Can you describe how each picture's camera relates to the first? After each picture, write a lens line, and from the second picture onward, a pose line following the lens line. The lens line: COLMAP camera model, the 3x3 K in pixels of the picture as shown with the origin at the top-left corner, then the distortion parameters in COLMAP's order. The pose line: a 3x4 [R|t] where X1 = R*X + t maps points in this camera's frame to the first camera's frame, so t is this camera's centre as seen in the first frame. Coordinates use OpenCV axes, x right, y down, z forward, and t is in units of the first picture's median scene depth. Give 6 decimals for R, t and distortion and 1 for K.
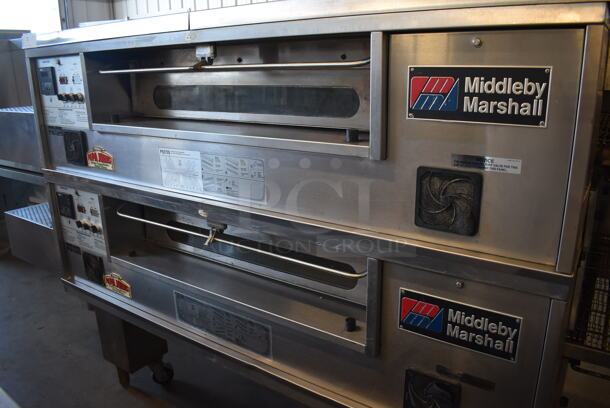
lens RADIAL K [[472.2, 0, 305.0], [0, 472.2, 204.0], [0, 0, 1]] dist [-0.091234, 0.003366]
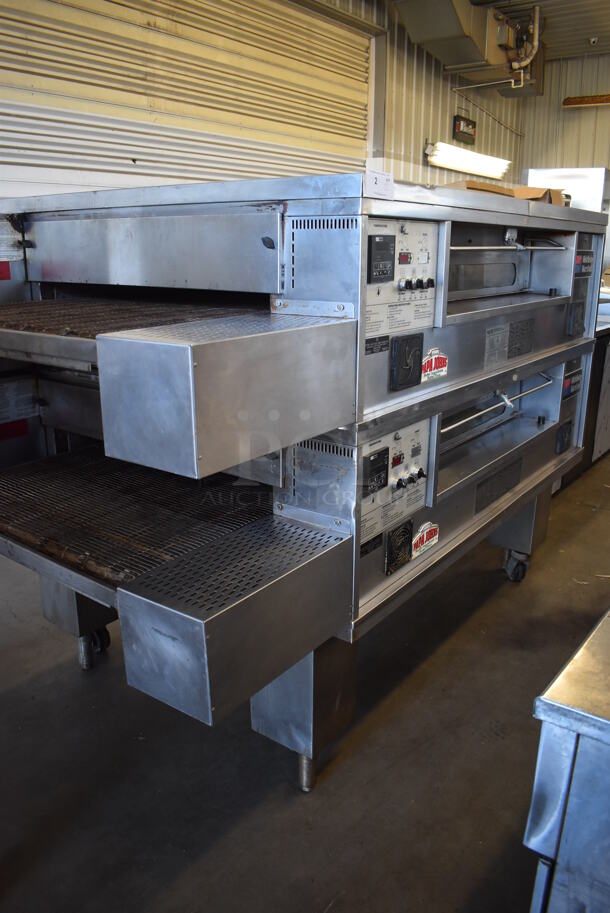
lens RADIAL K [[706.7, 0, 305.0], [0, 706.7, 456.5], [0, 0, 1]] dist [-0.091234, 0.003366]
pose [[0.036812, -0.271410, 0.961760, -1.544876], [0.281881, 0.926152, 0.250572, -0.297729], [-0.958743, 0.261878, 0.110598, 1.095687]]
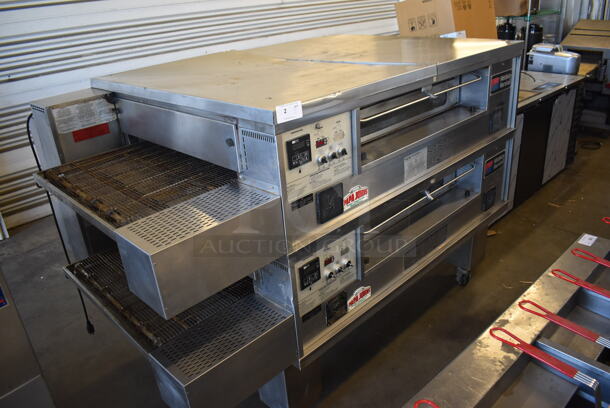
lens RADIAL K [[472.2, 0, 305.0], [0, 472.2, 204.0], [0, 0, 1]] dist [-0.091234, 0.003366]
pose [[0.186480, -0.400040, 0.897326, -1.490333], [0.345589, 0.881685, 0.321247, -0.490334], [-0.919670, 0.250199, 0.302666, 0.757970]]
